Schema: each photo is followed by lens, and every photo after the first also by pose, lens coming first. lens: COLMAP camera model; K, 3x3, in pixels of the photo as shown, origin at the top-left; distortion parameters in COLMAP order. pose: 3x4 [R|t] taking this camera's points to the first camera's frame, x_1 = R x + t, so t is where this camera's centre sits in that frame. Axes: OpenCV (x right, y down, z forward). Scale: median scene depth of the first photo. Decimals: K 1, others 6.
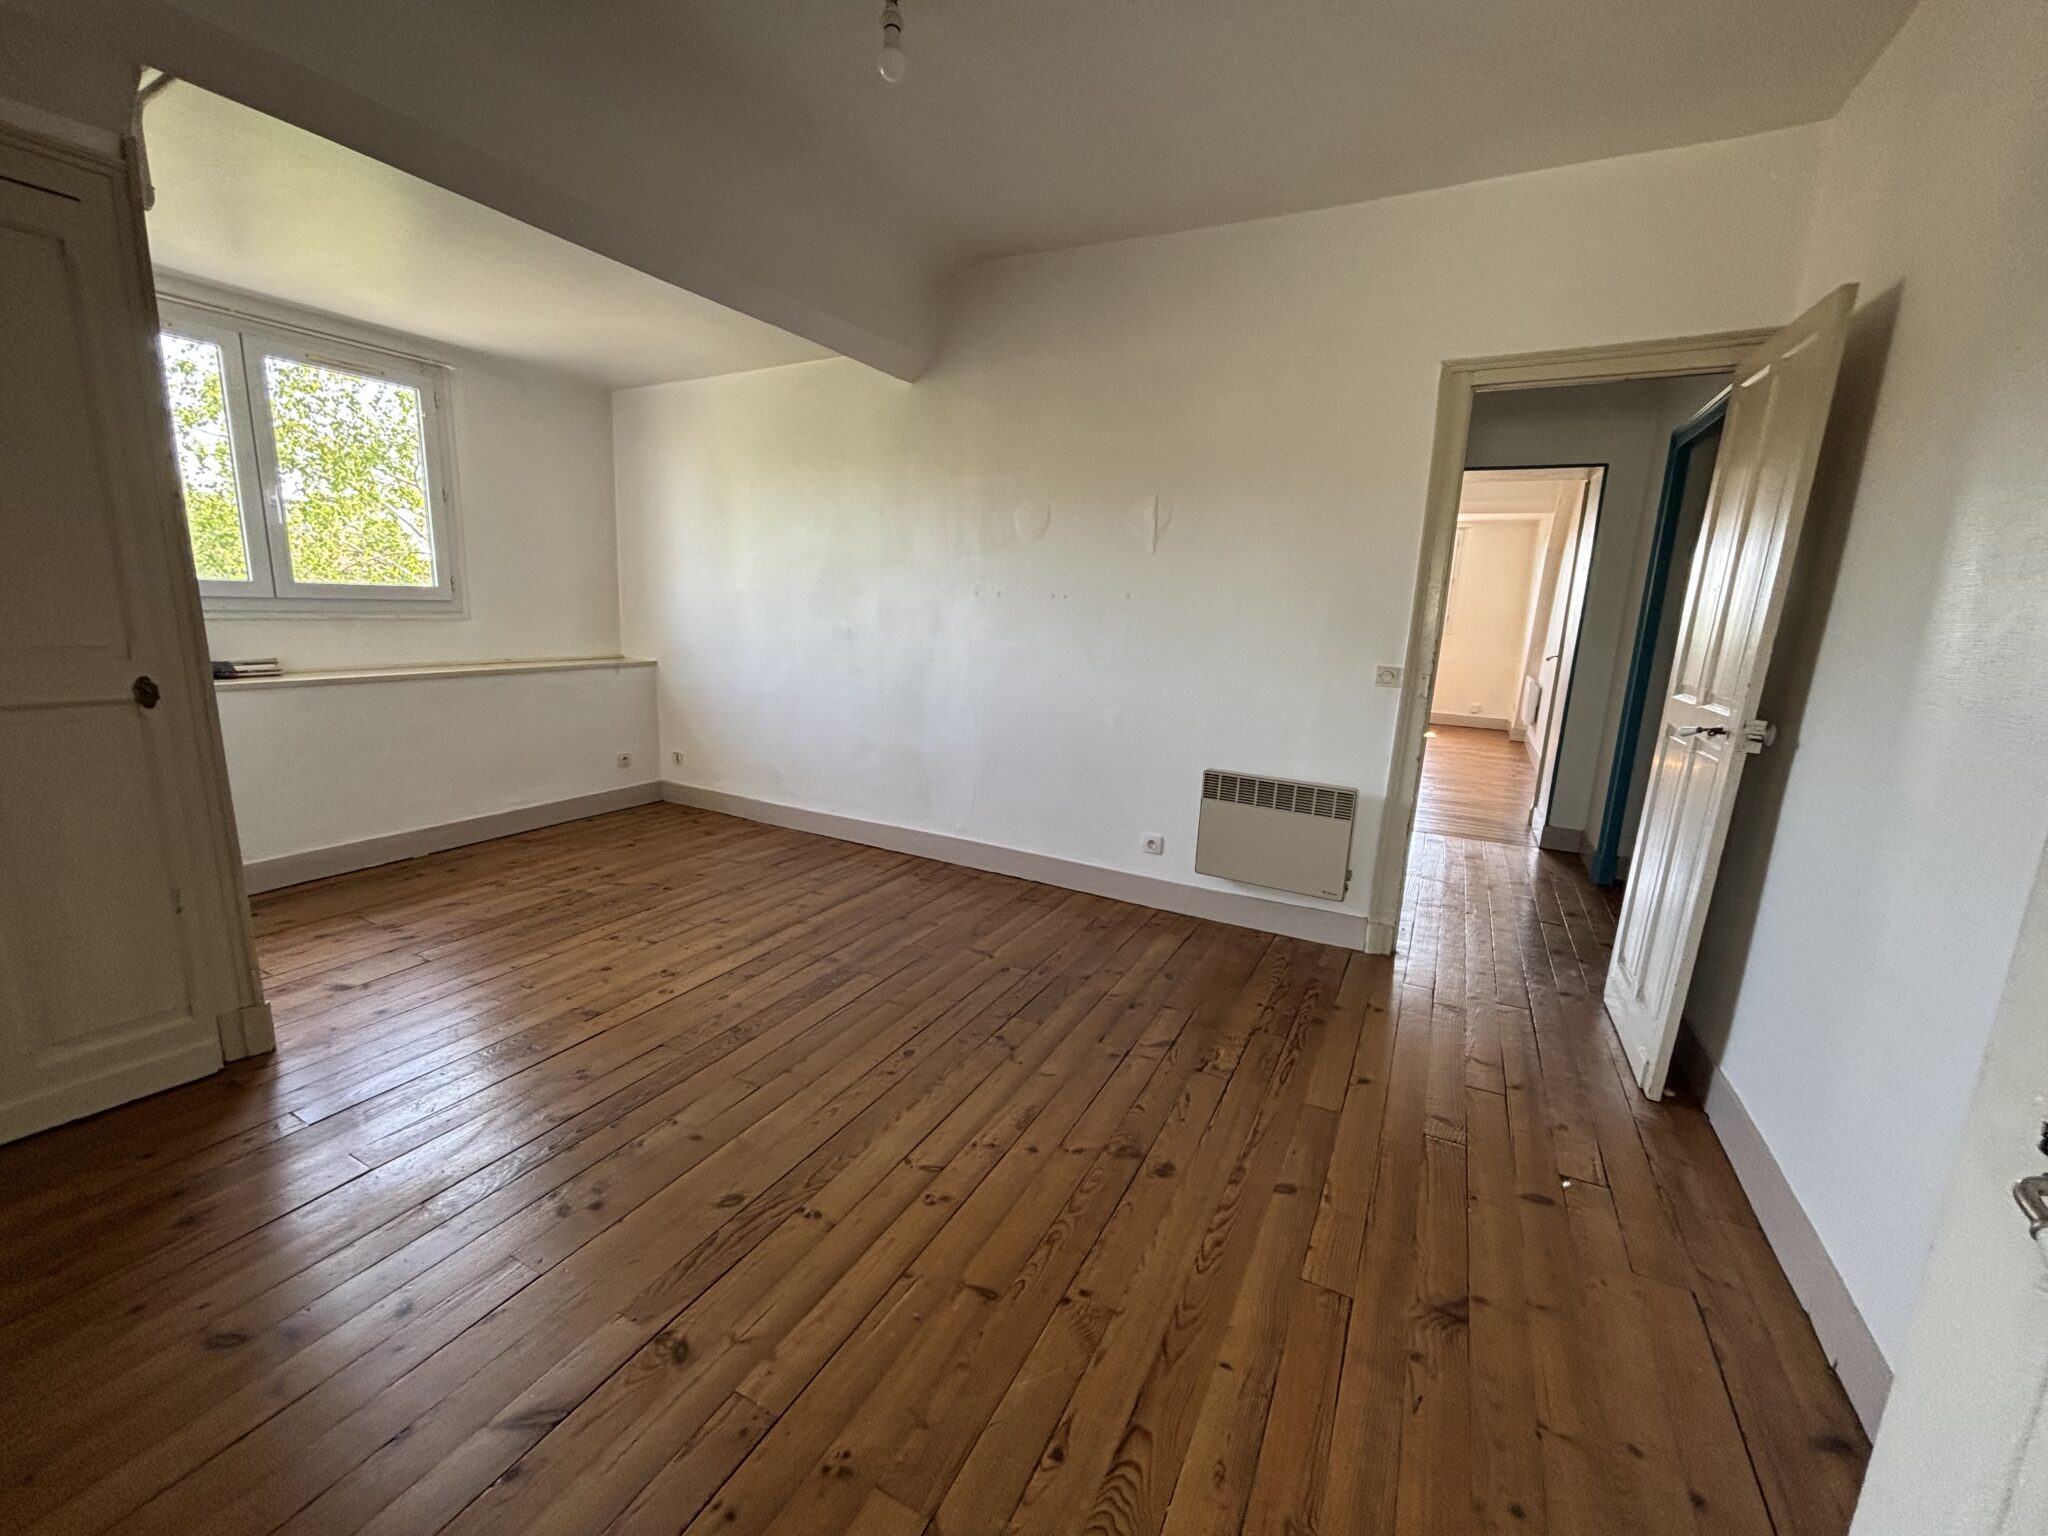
lens RADIAL K [[826.0, 0, 1020.2], [0, 826.0, 774.5], [0, 0, 1]] dist [0.011323, 0.000278]
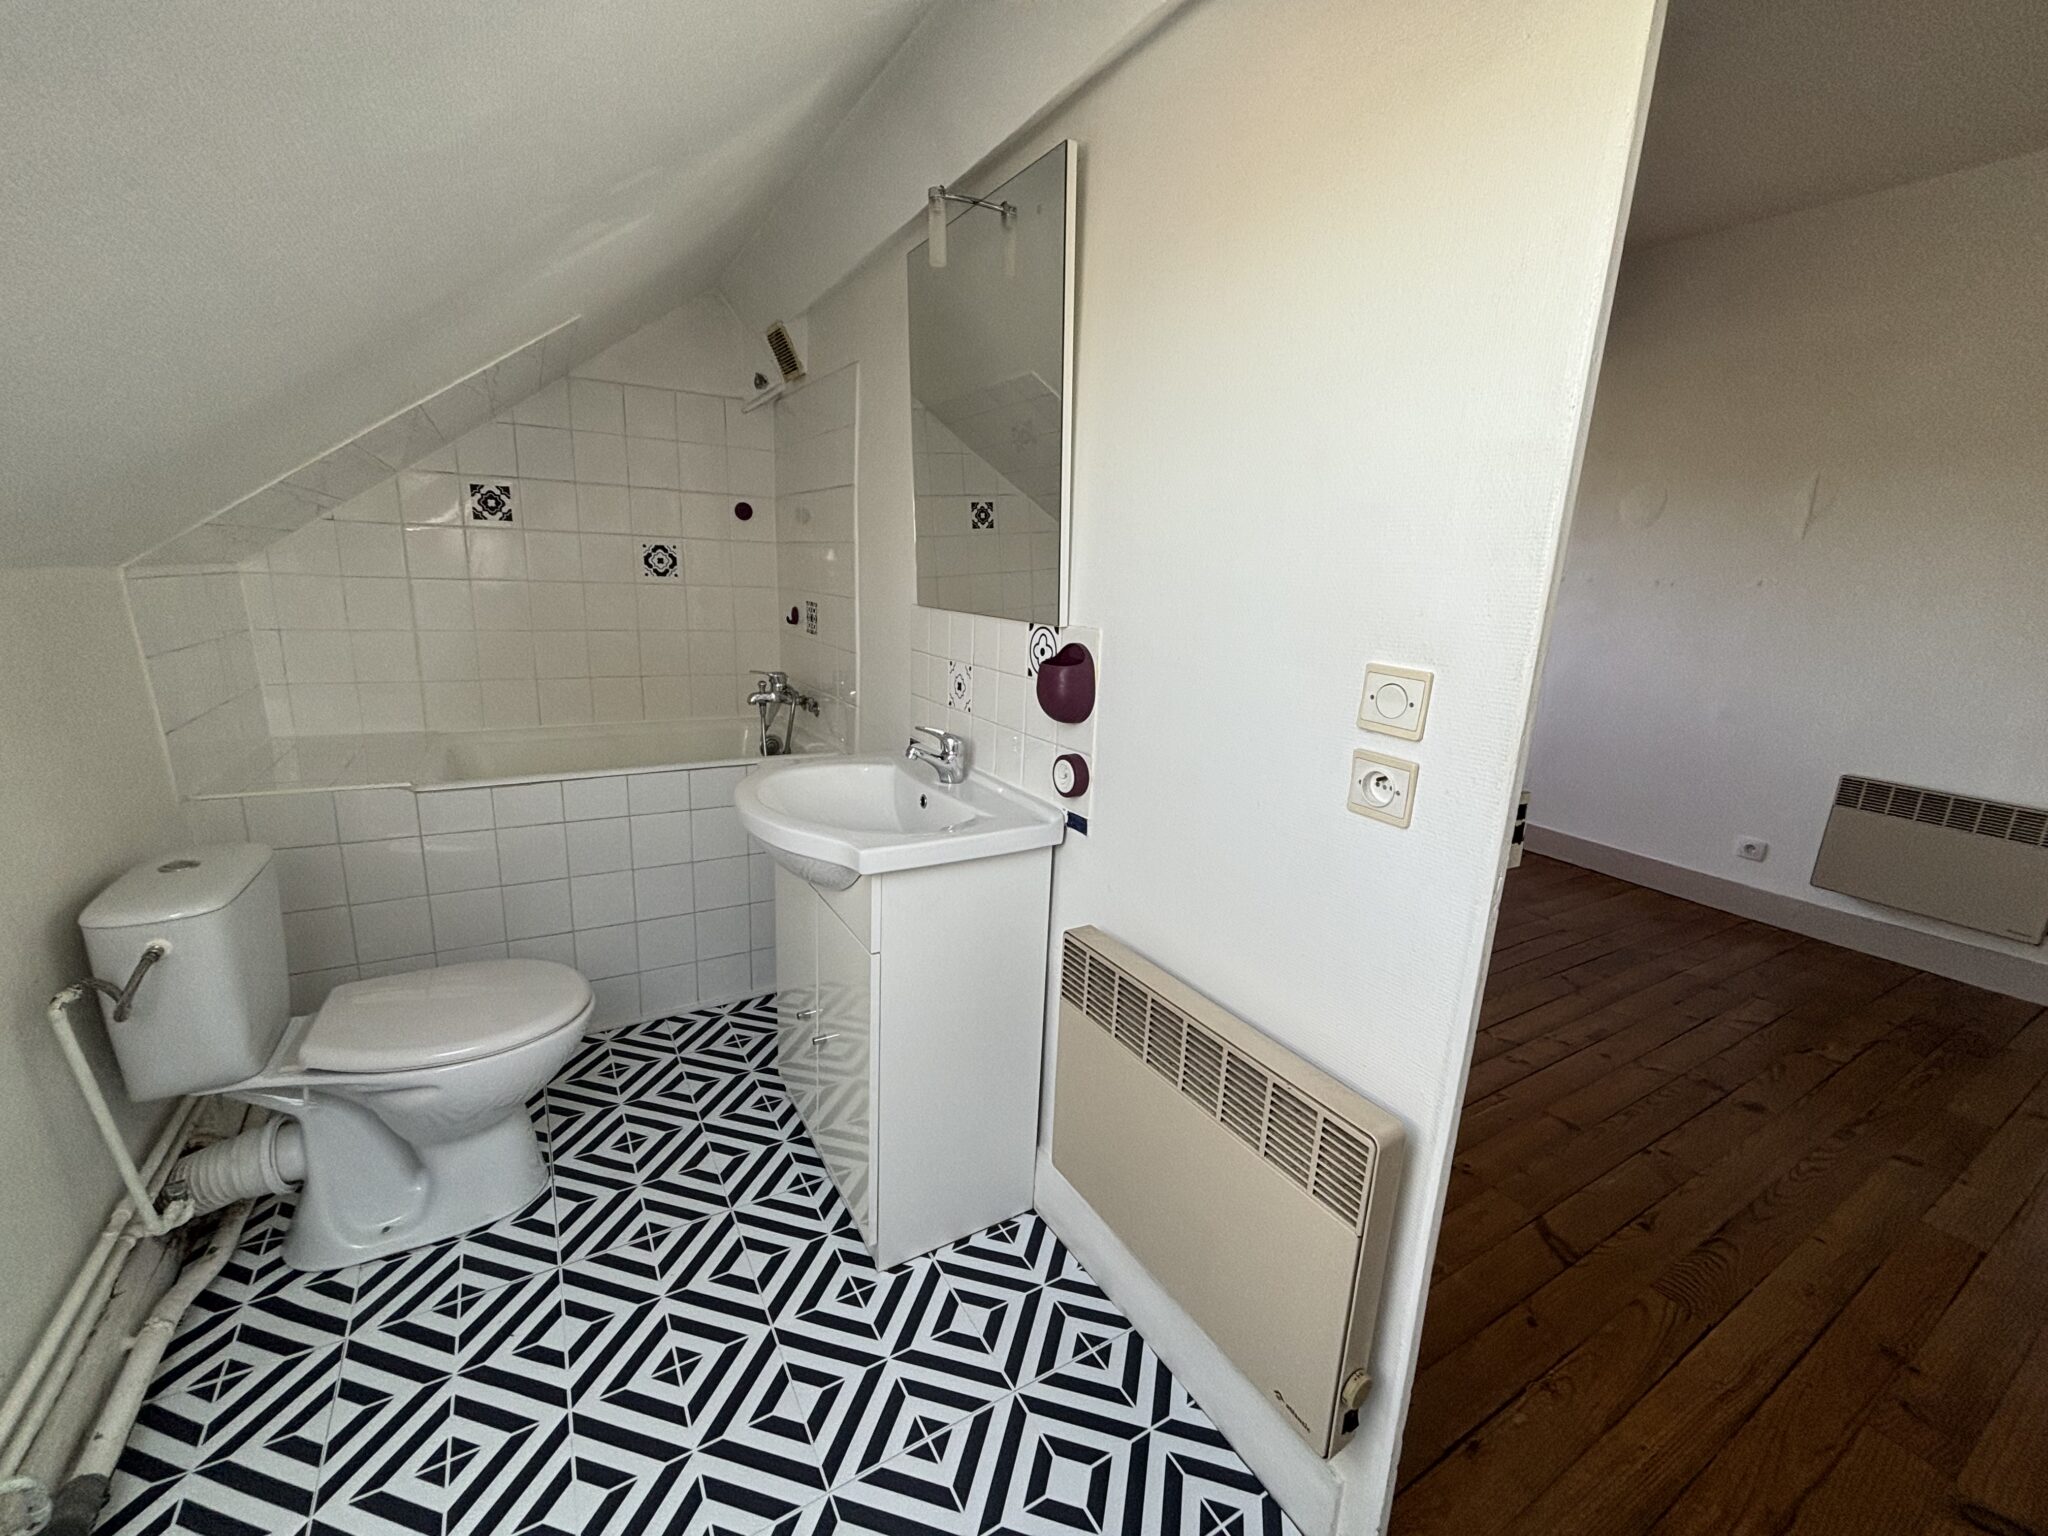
lens RADIAL K [[826.0, 0, 1041.4], [0, 826.0, 776.5], [0, 0, 1]] dist [0.011323, 0.000278]
pose [[0.859602, 0.129959, -0.494161, -0.084955], [-0.124694, 0.991229, 0.043773, 0.067649], [0.495516, 0.023991, 0.868268, -0.249785]]
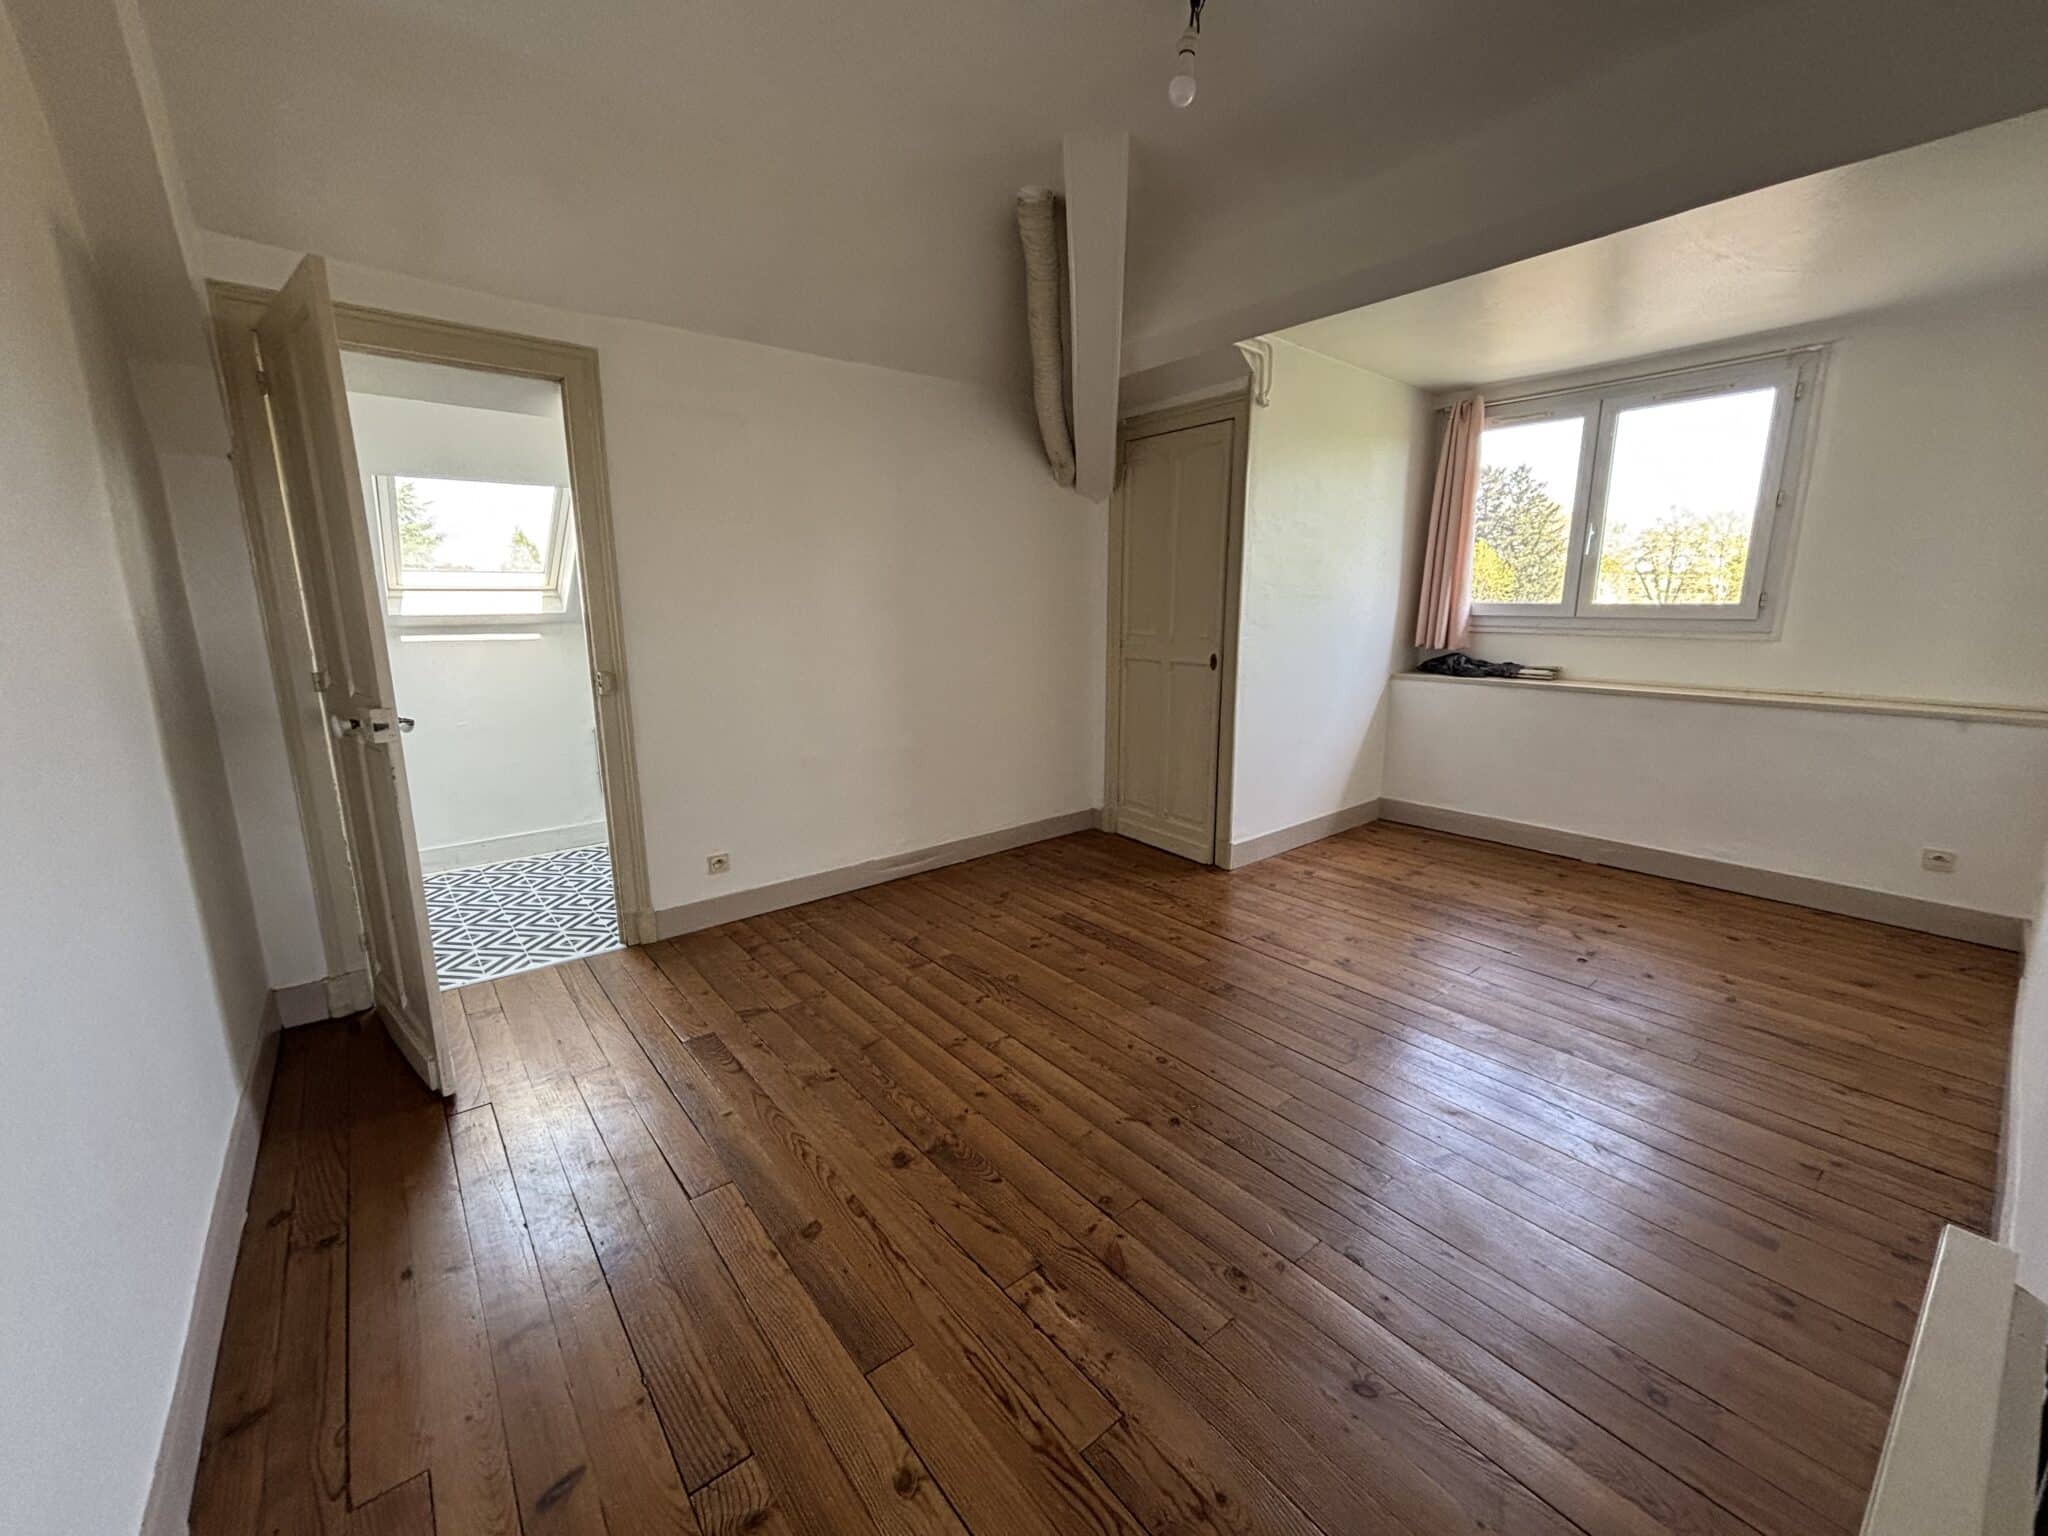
lens RADIAL K [[826.0, 0, 1019.0], [0, 826.0, 762.9], [0, 0, 1]] dist [0.011323, 0.000278]
pose [[-0.394649, 0.148690, -0.906721, 0.563094], [-0.200438, 0.949122, 0.242883, -0.149781], [0.896703, 0.277595, -0.344767, 0.787364]]
